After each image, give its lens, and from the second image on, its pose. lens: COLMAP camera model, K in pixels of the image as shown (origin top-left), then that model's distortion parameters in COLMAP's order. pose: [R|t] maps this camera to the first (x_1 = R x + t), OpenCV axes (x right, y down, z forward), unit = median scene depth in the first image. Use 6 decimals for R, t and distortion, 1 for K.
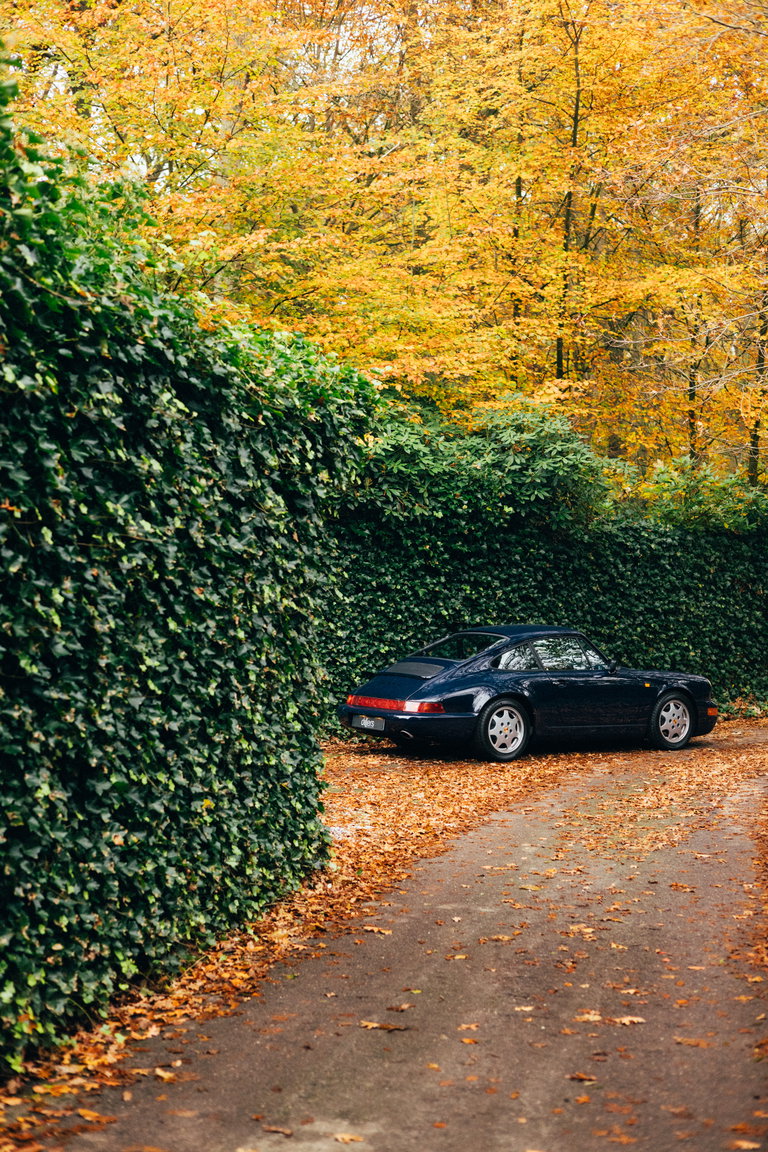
lens RADIAL K [[1540.6, 0, 380.4], [0, 1540.6, 583.5], [0, 0, 1]] dist [0.024805, 0.000000]
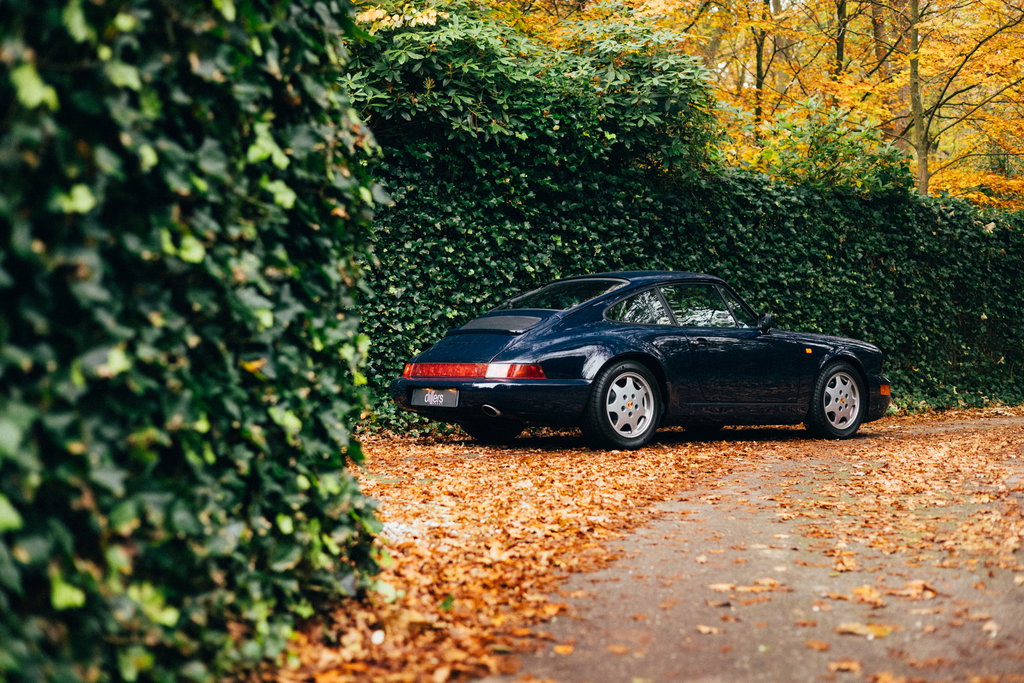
lens RADIAL K [[1369.4, 0, 513.2], [0, 1369.4, 333.1], [0, 0, 1]] dist [0.024805, 0.000000]
pose [[0.997941, -0.009320, 0.063456, -0.010596], [0.010468, 0.999787, -0.017778, 0.066269], [-0.063277, 0.018406, 0.997826, 0.343066]]
